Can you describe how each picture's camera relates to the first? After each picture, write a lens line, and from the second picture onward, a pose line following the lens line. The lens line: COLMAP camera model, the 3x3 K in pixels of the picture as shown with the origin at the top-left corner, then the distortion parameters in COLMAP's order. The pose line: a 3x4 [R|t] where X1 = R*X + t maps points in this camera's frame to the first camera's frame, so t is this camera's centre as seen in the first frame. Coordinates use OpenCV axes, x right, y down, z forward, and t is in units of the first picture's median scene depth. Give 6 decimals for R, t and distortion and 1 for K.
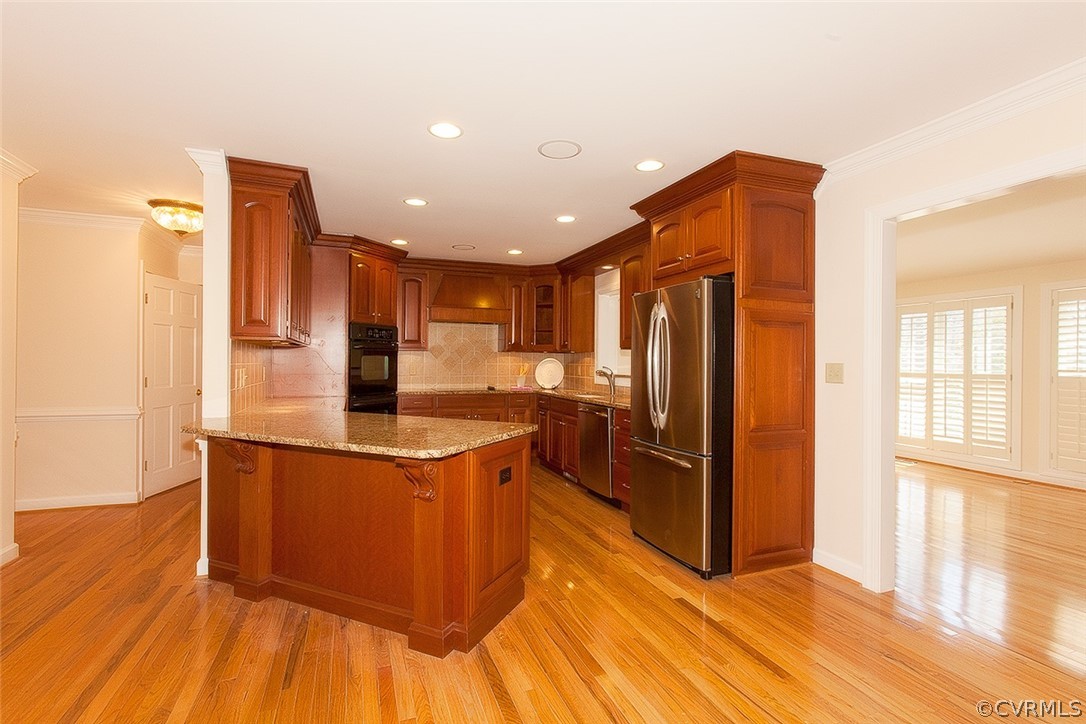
lens RADIAL K [[479.3, 0, 541.6], [0, 479.3, 365.6], [0, 0, 1]] dist [-0.009032, 0.003877]
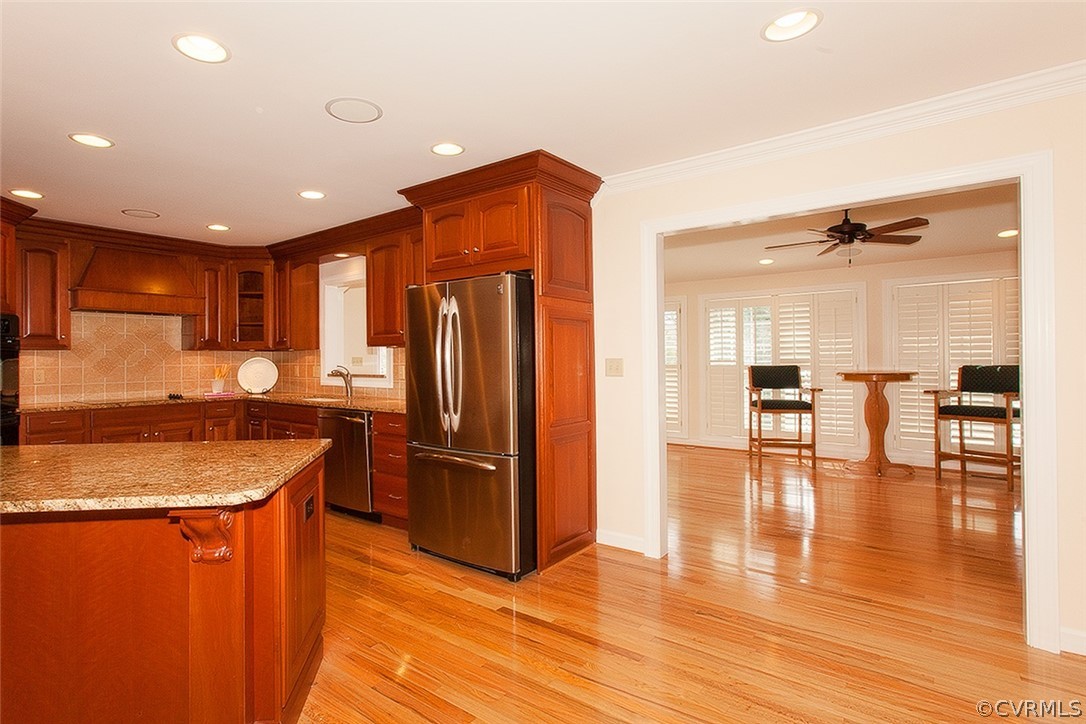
lens RADIAL K [[502.1, 0, 520.5], [0, 502.1, 358.7], [0, 0, 1]] dist [-0.012557, 0.002988]
pose [[0.873391, -0.016927, 0.486726, -0.110167], [0.021188, 0.999770, -0.003251, -0.003895], [-0.486559, 0.013152, 0.873549, 0.073644]]
